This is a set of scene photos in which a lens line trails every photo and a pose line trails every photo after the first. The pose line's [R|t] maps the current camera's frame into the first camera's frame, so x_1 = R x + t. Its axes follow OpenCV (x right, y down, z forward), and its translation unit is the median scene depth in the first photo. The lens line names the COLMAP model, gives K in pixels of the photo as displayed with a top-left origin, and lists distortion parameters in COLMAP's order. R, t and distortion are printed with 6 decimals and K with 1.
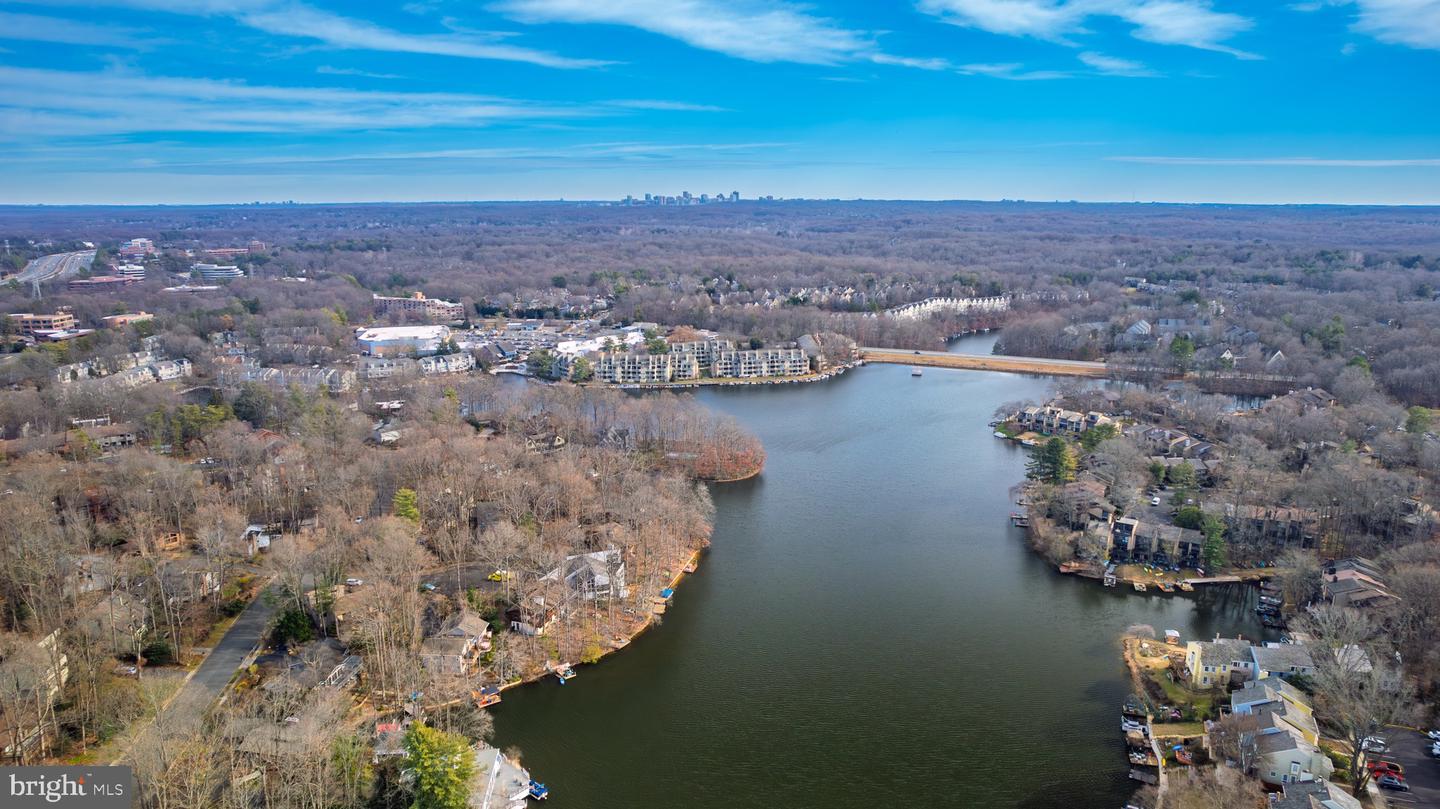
lens RADIAL K [[914.2, 0, 655.4], [0, 914.2, 429.5], [0, 0, 1]] dist [-0.055999, 0.077554]
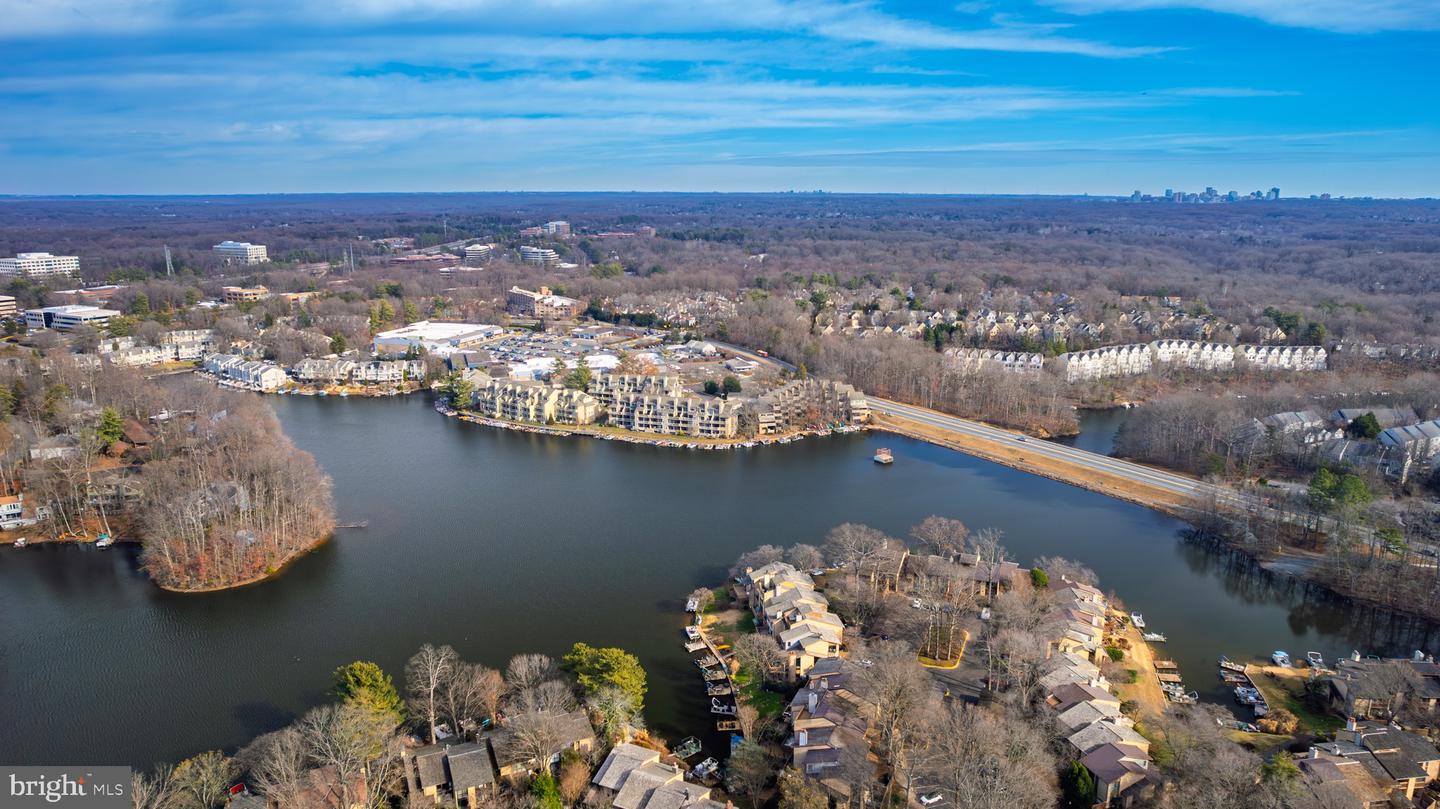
lens RADIAL K [[892.2, 0, 720.0], [0, 892.2, 404.5], [0, 0, 1]] dist [-0.068427, 0.059285]
pose [[0.875813, 0.122657, -0.466806, 0.239752], [-0.127929, 0.991571, 0.020526, -0.049403], [0.465389, 0.041741, 0.884122, 0.184422]]
